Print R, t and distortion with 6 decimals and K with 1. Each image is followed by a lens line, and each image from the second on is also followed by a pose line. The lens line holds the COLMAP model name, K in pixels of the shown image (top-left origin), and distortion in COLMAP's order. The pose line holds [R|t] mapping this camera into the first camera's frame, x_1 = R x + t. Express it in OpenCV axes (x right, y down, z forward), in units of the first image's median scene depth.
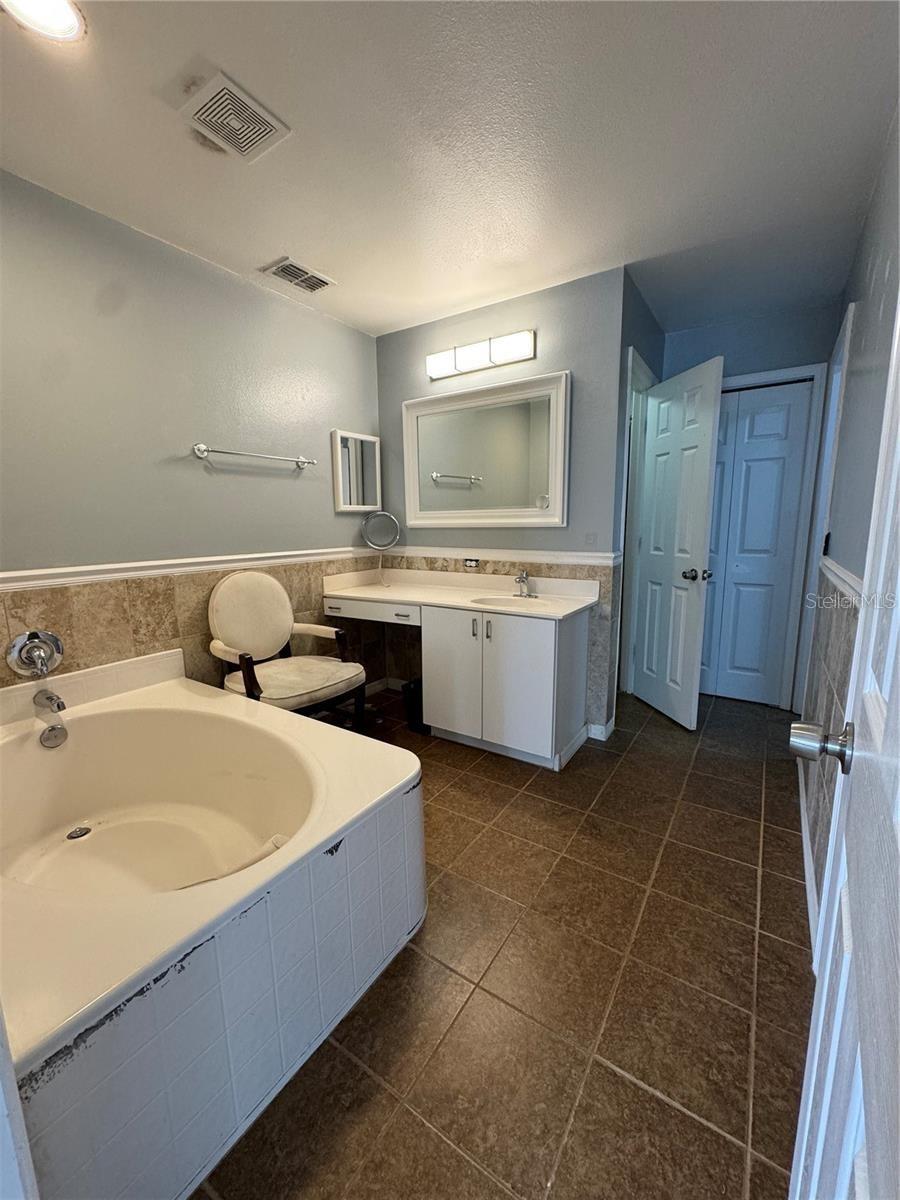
lens RADIAL K [[481.4, 0, 448.4], [0, 481.4, 600.4], [0, 0, 1]] dist [0.010762, -0.000103]
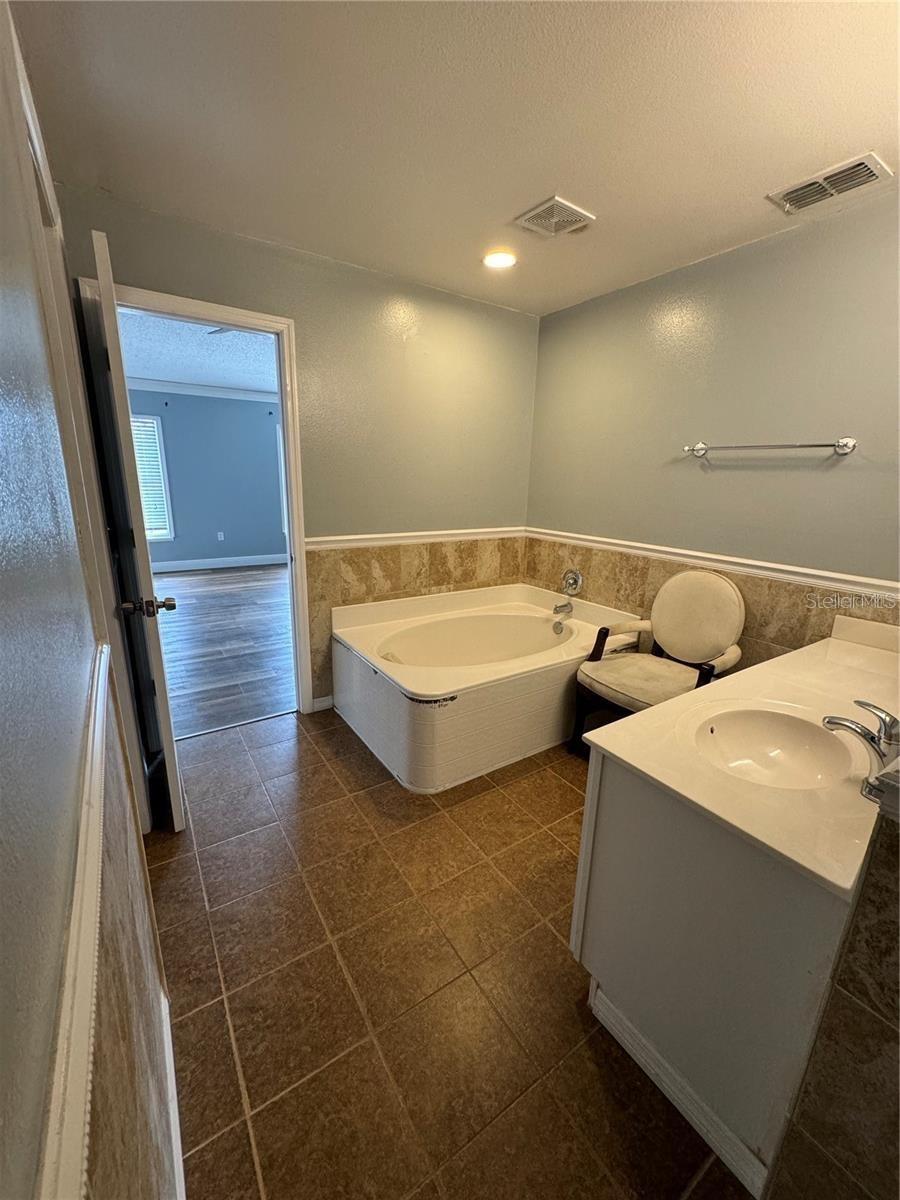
lens RADIAL K [[481.4, 0, 449.2], [0, 481.4, 600.4], [0, 0, 1]] dist [0.010762, -0.000103]
pose [[-0.388553, 0.235097, -0.890930, 0.772570], [-0.174243, 0.930711, 0.321585, -0.269172], [0.904801, 0.280191, -0.320667, 1.018713]]
